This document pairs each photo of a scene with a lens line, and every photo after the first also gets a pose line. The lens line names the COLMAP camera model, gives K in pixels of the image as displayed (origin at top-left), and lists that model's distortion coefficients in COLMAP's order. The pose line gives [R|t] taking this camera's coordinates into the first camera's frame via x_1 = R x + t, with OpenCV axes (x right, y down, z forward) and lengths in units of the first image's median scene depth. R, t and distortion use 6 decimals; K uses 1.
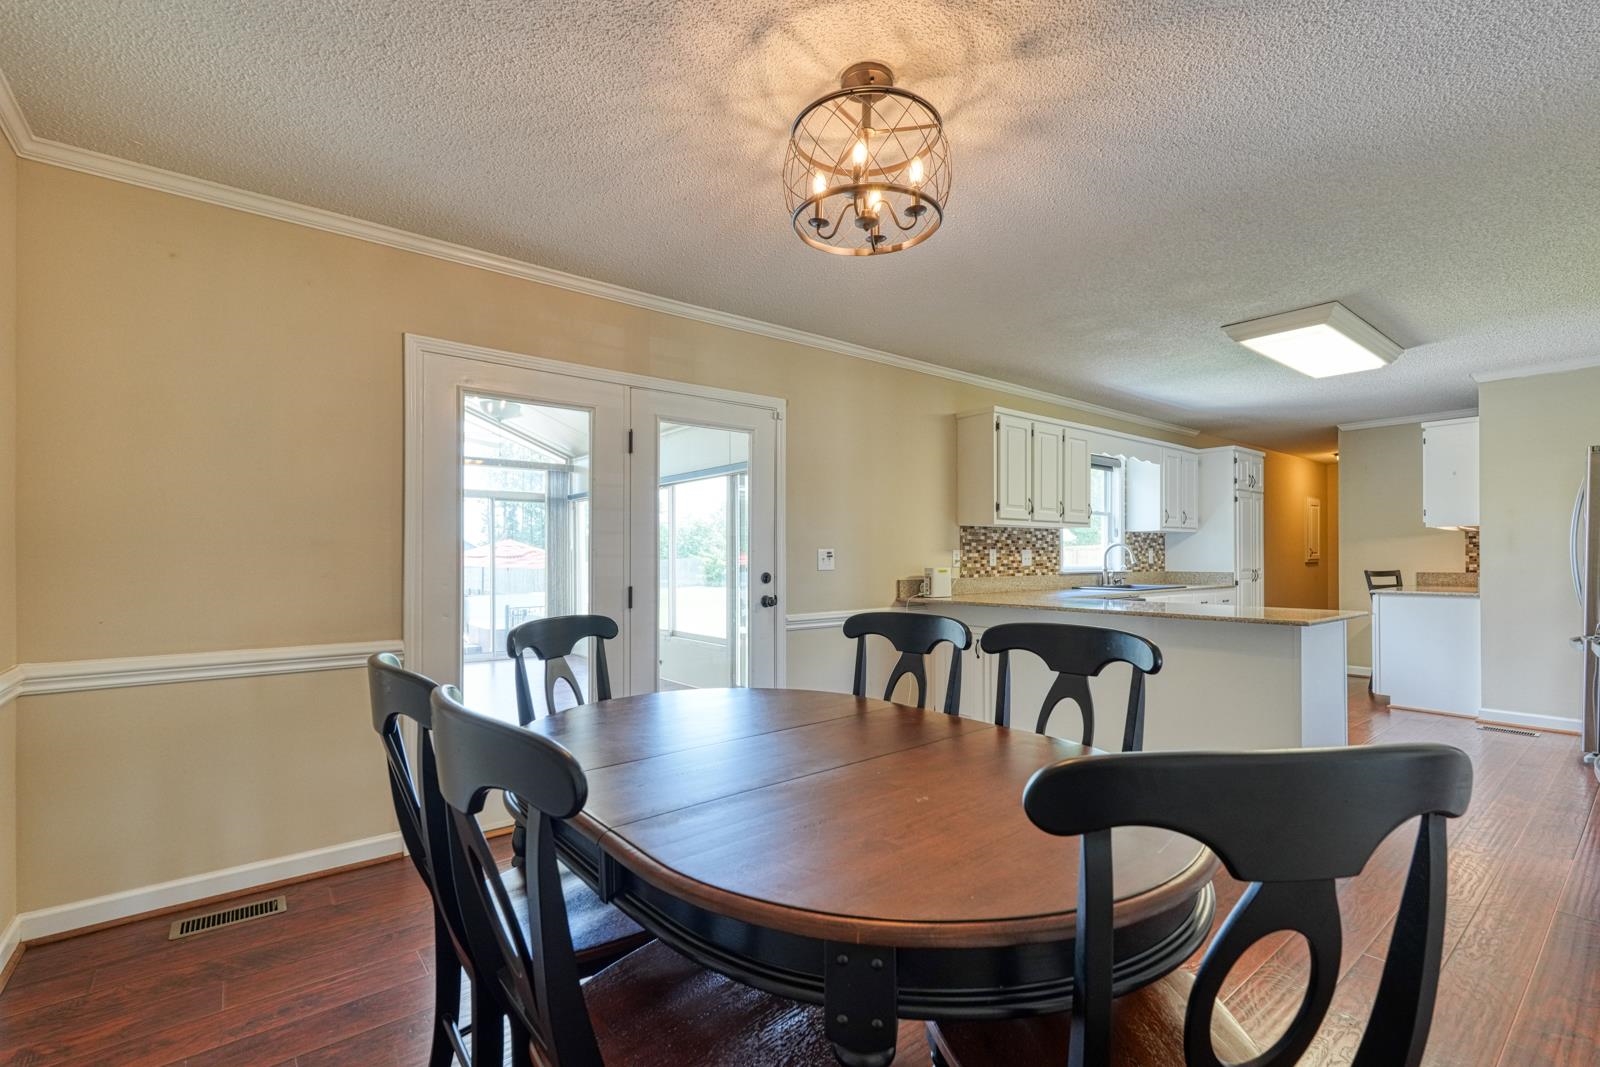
lens RADIAL K [[705.6, 0, 806.8], [0, 705.6, 545.6], [0, 0, 1]] dist [0.001534, 0.000841]
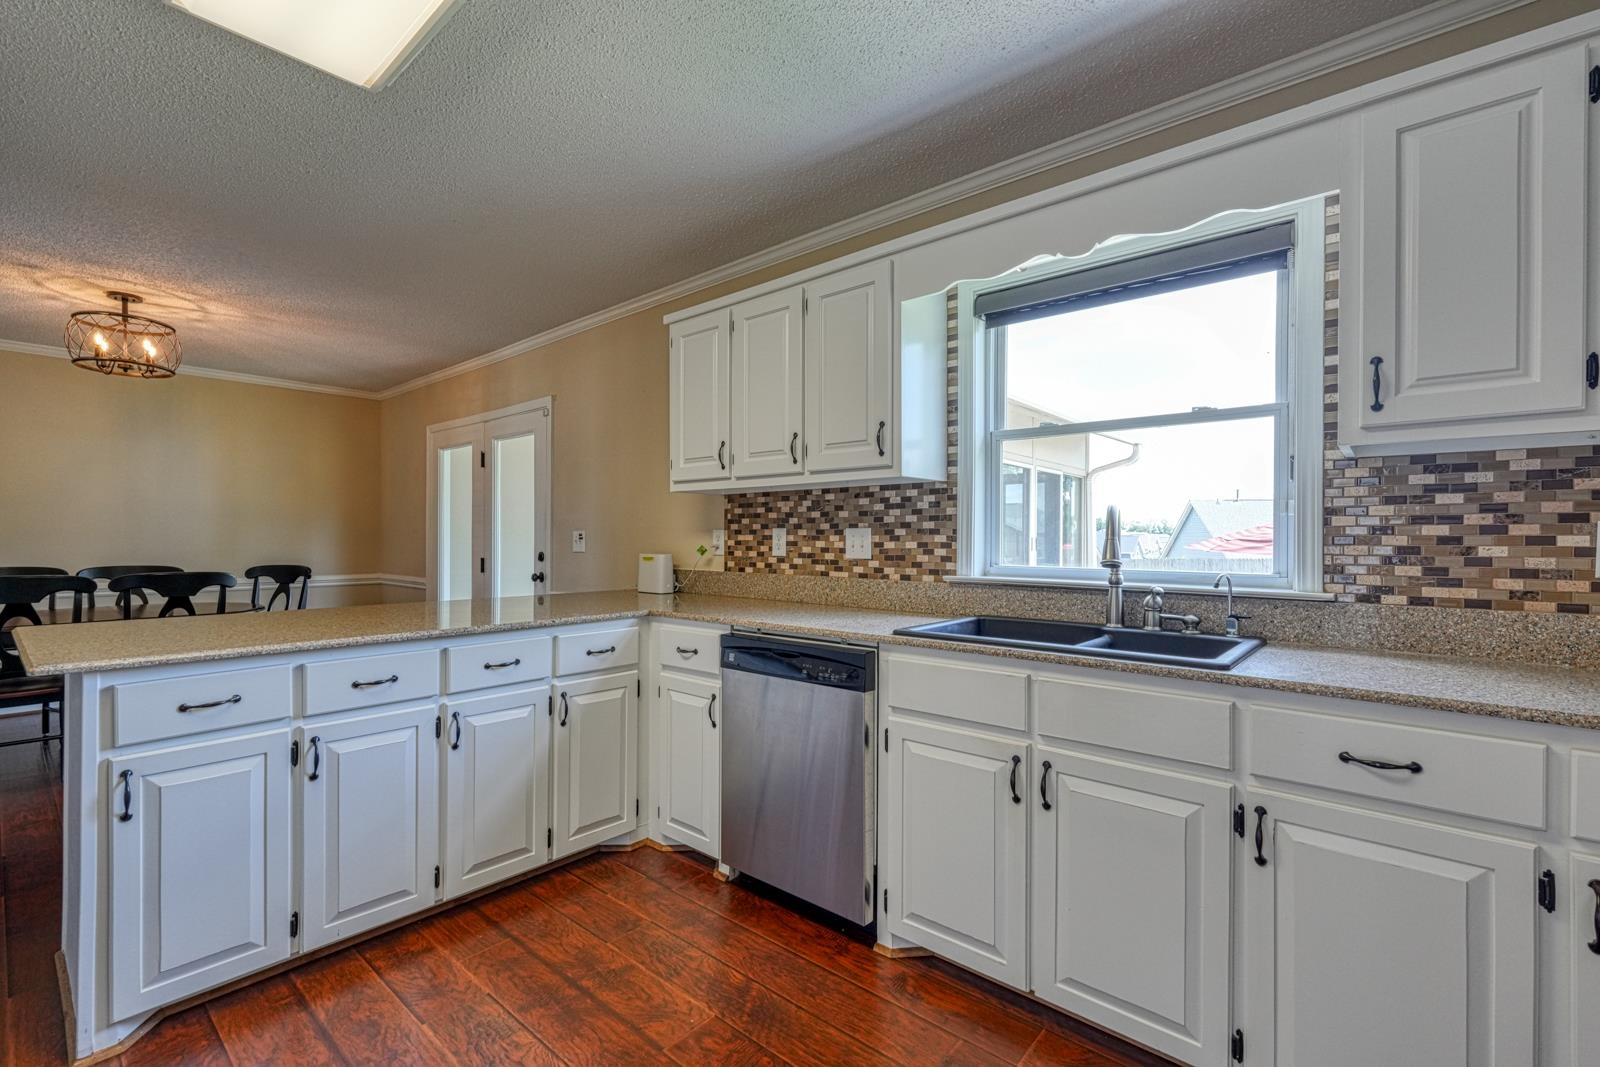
lens RADIAL K [[689.8, 0, 795.2], [0, 689.8, 539.8], [0, 0, 1]] dist [-0.002081, 0.000021]
pose [[0.184033, 0.005253, -0.982906, 0.805671], [0.009552, 0.999929, 0.007132, 0.010393], [0.982874, -0.010701, 0.183969, 0.861431]]
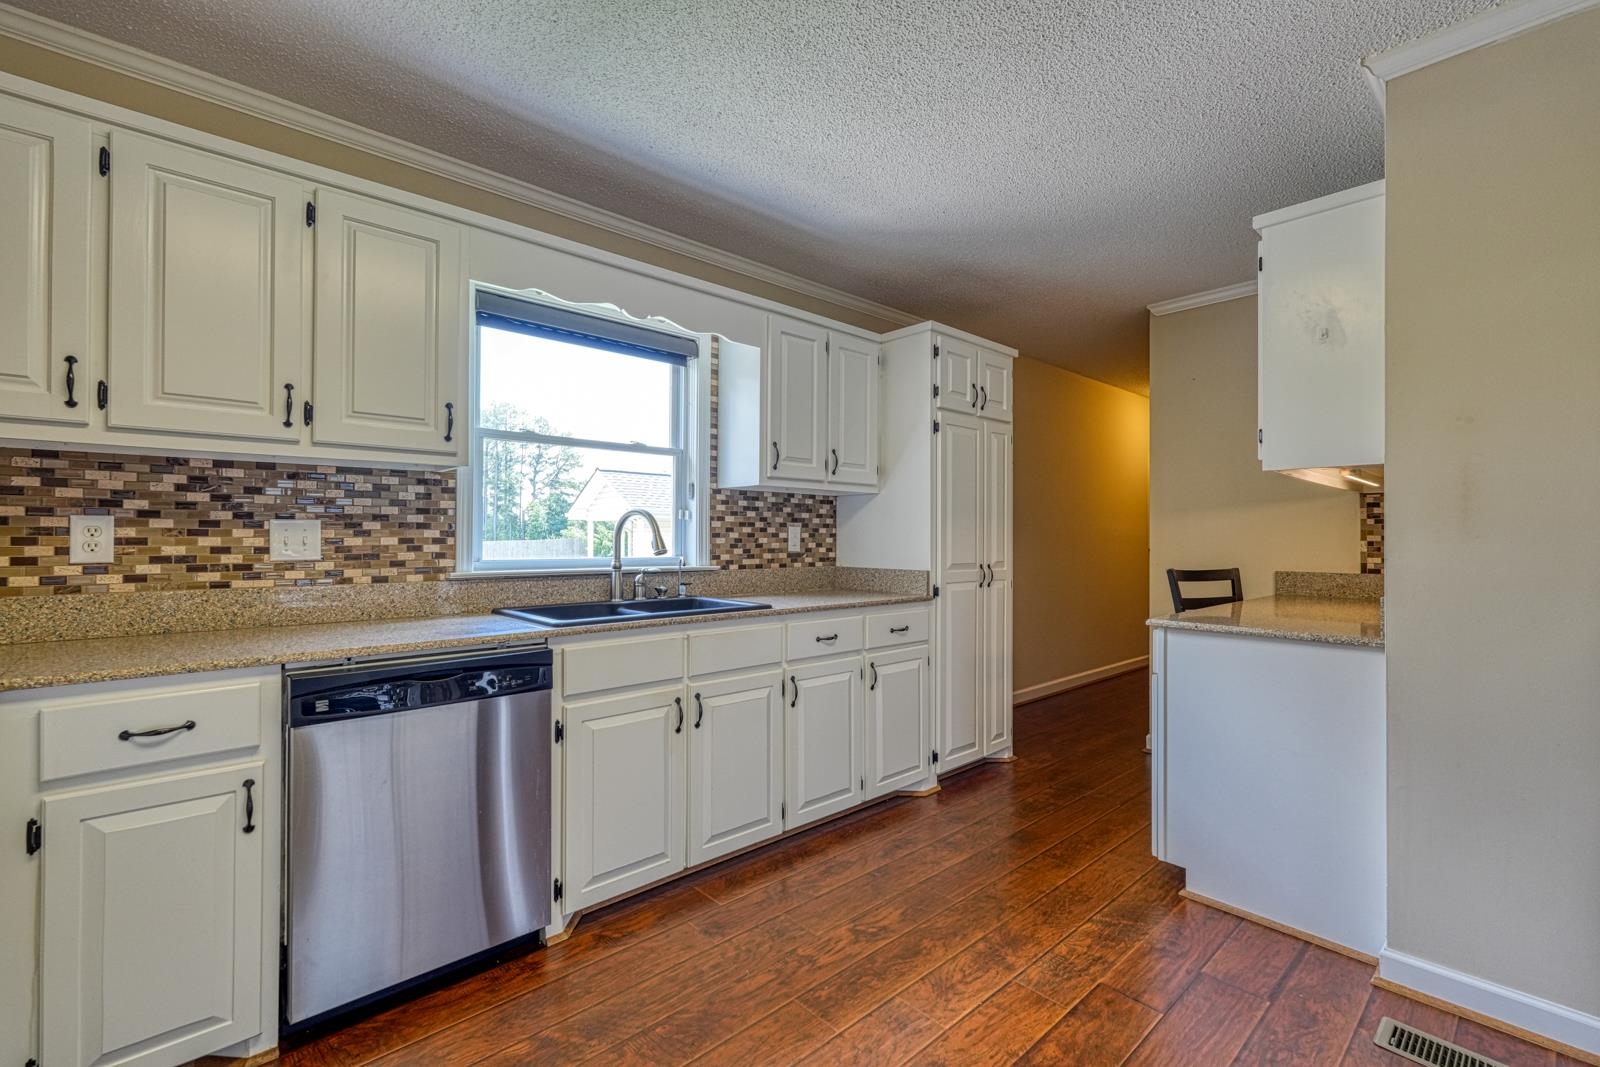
lens RADIAL K [[691.9, 0, 806.8], [0, 691.9, 530.8], [0, 0, 1]] dist [0.002785, 0.000520]
pose [[0.997976, 0.006951, 0.063217, 0.571284], [-0.007406, 0.999948, 0.006958, 0.007353], [-0.063166, -0.007412, 0.997976, 0.598769]]
